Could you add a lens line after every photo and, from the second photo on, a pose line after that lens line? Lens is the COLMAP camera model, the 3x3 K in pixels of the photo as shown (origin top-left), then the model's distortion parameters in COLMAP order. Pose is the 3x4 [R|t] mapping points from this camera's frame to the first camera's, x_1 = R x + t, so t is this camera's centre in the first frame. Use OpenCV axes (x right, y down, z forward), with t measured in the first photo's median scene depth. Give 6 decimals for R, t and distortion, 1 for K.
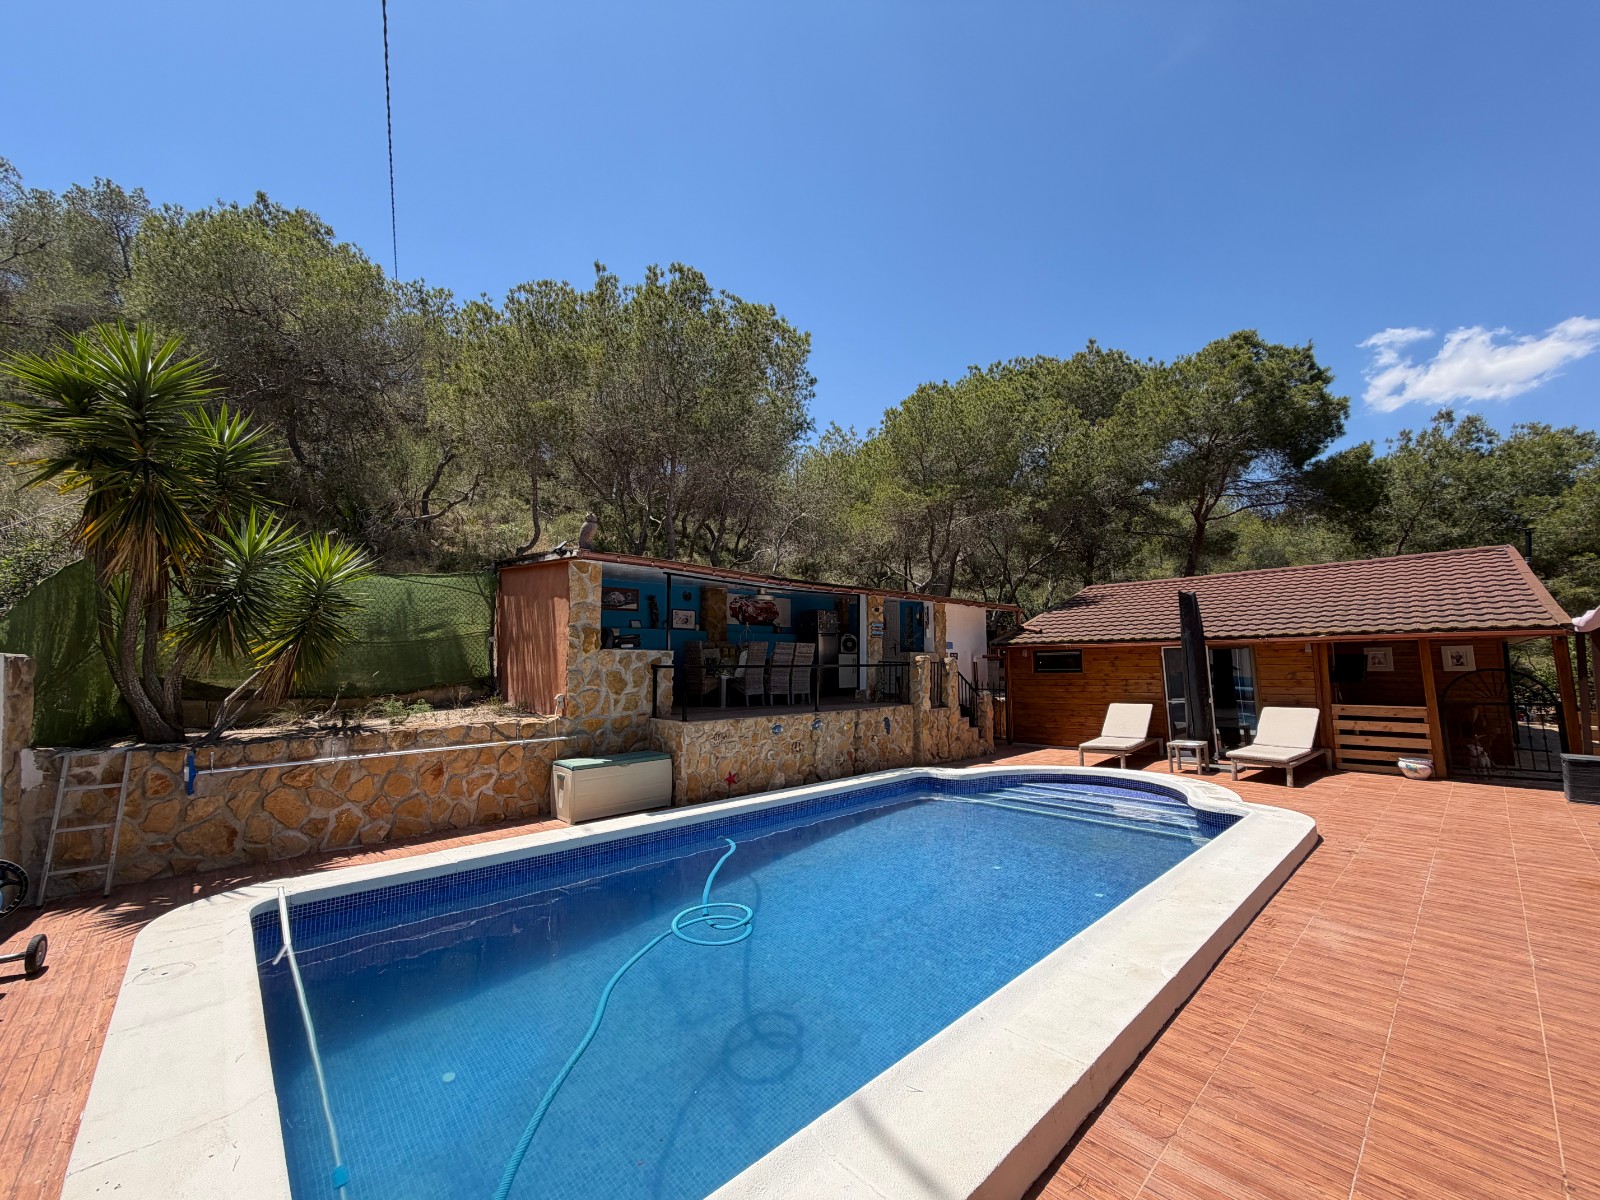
lens RADIAL K [[631.5, 0, 798.4], [0, 631.5, 598.2], [0, 0, 1]] dist [0.000880, -0.000098]
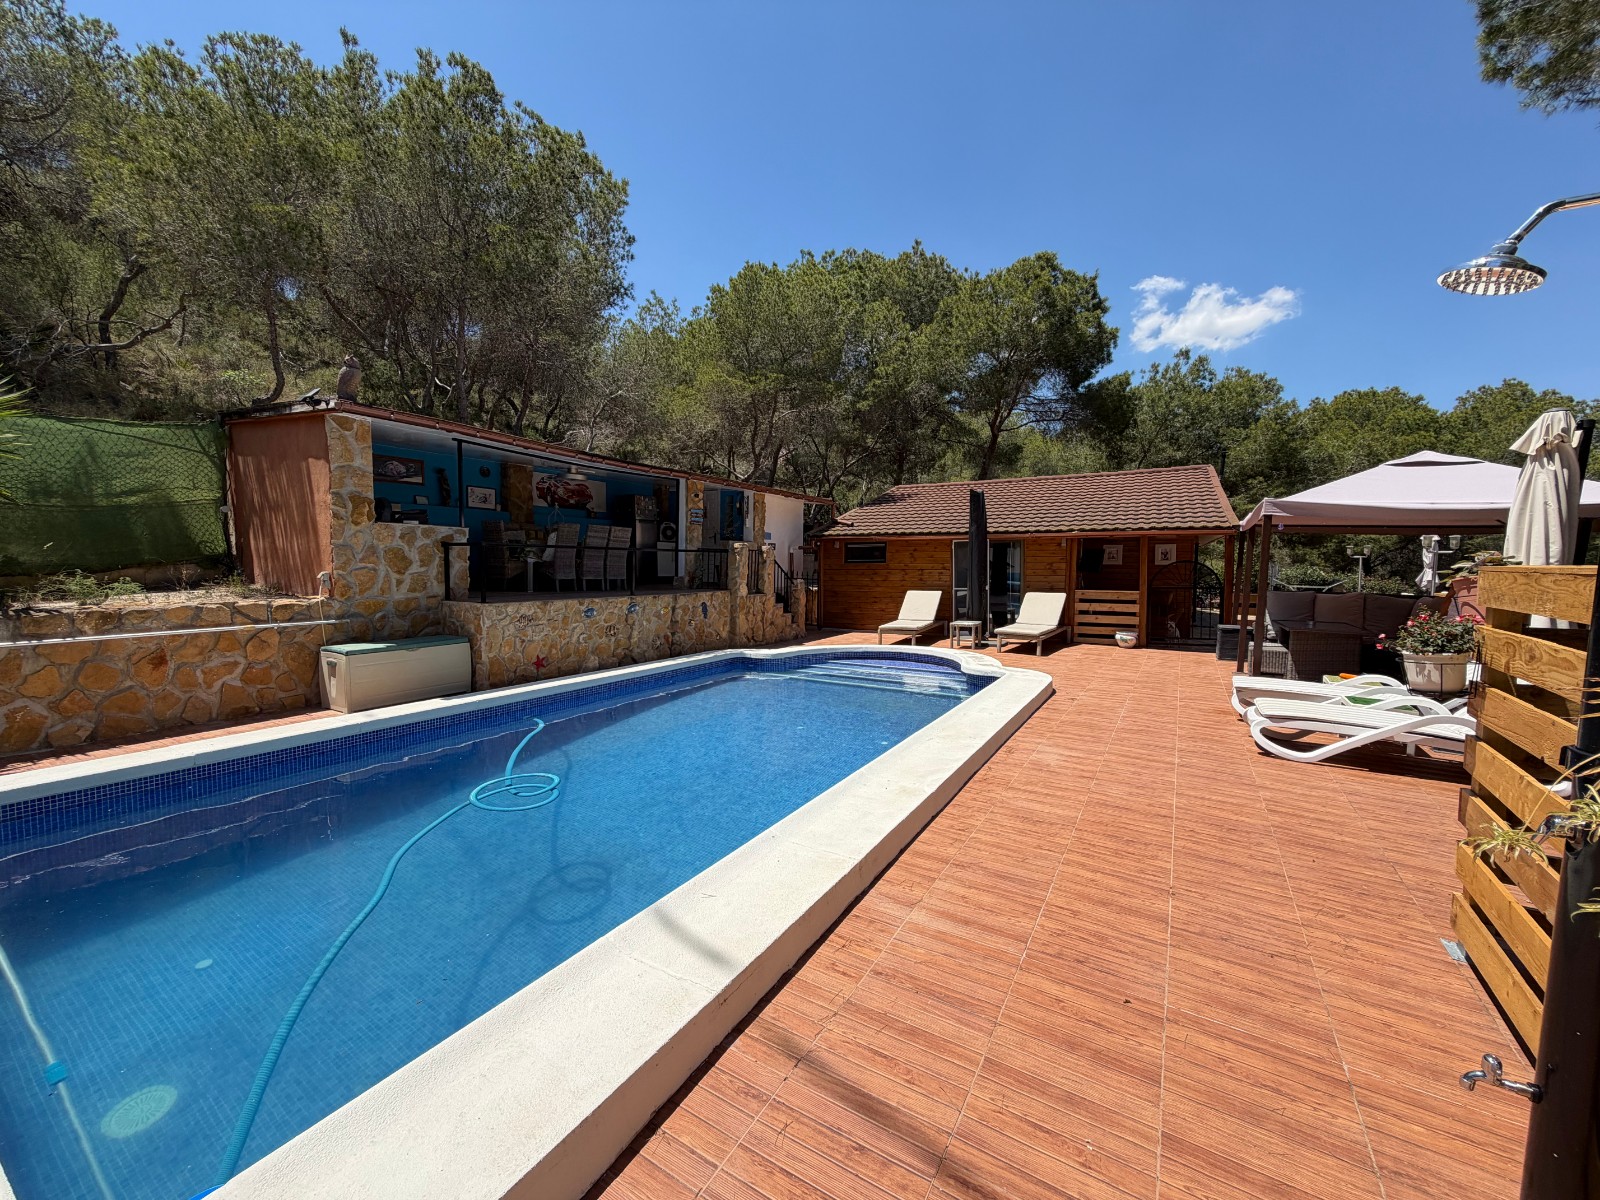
lens RADIAL K [[631.5, 0, 796.1], [0, 631.5, 597.7], [0, 0, 1]] dist [0.000880, -0.000098]
pose [[0.962511, -0.001256, 0.271241, 0.007465], [-0.041954, 0.987266, 0.153447, 0.021136], [-0.267980, -0.159074, 0.950201, -0.000727]]
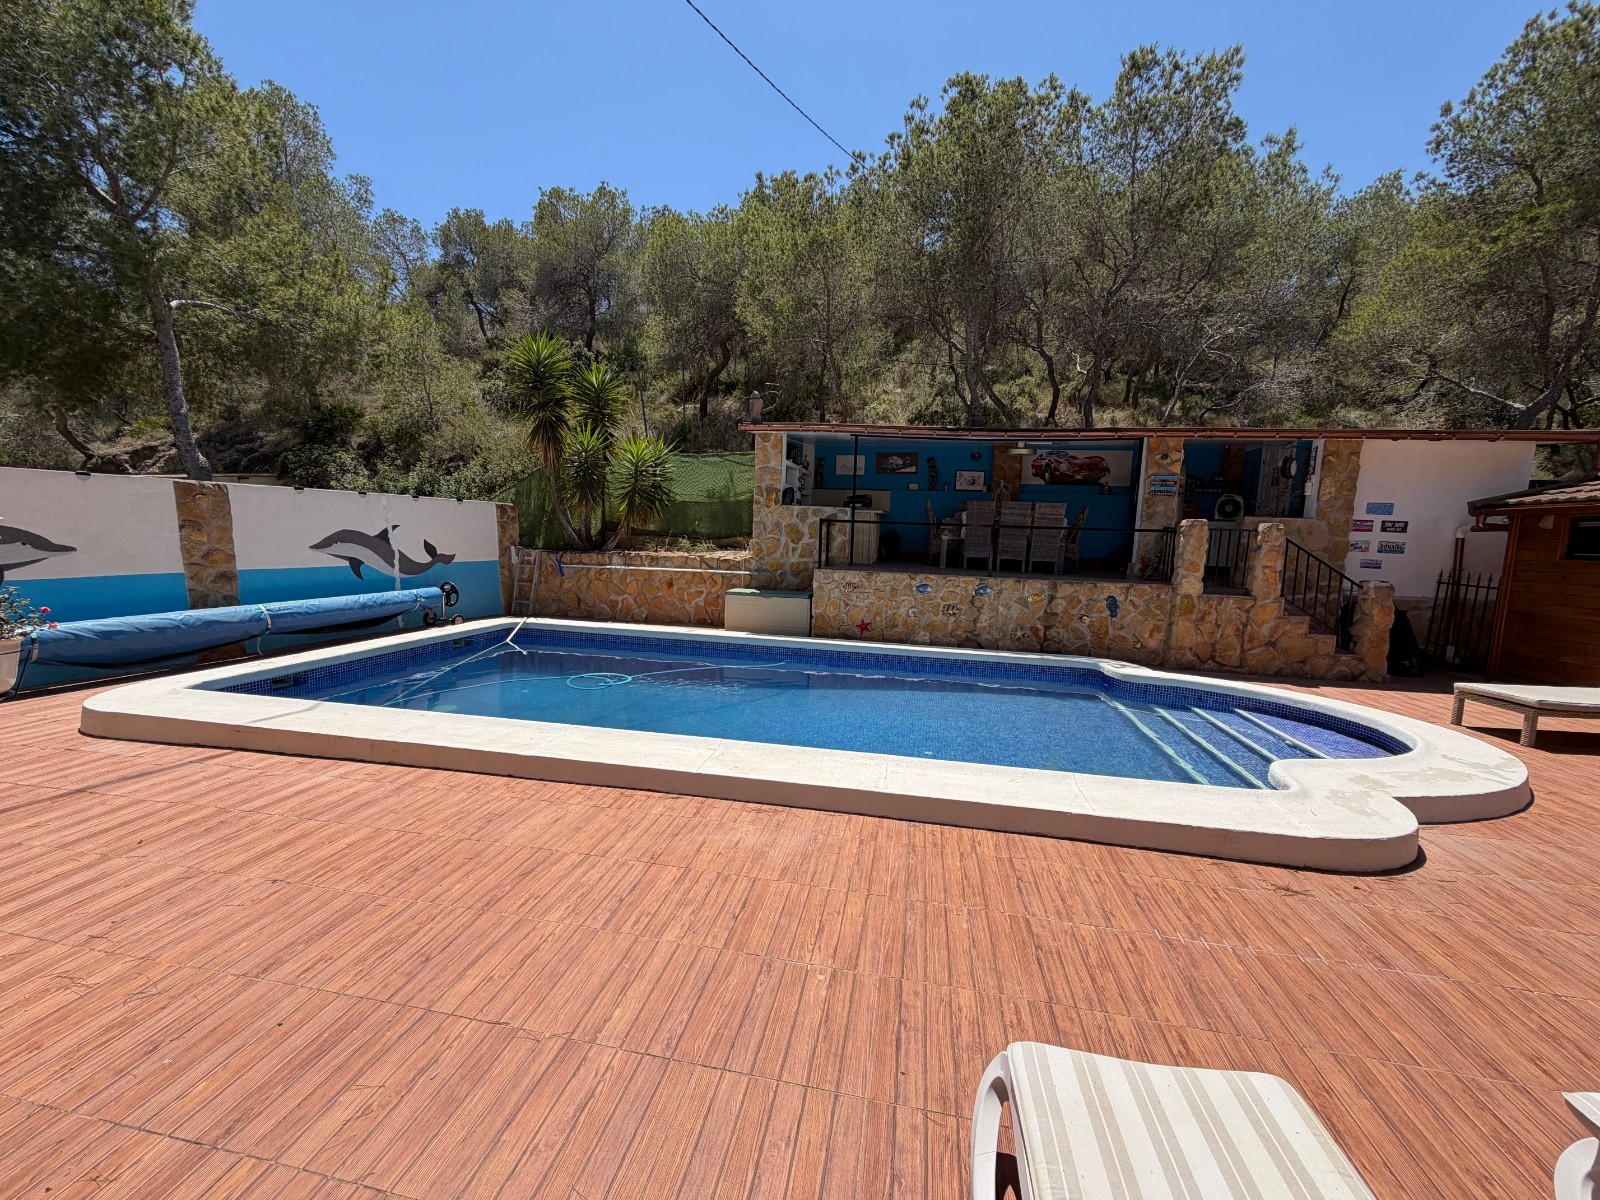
lens RADIAL K [[631.5, 0, 796.6], [0, 631.5, 597.8], [0, 0, 1]] dist [0.000880, -0.000098]
pose [[0.588174, 0.110364, -0.801169, 0.576423], [0.046852, 0.984331, 0.169991, 0.041590], [0.807376, -0.137521, 0.573787, 0.246986]]
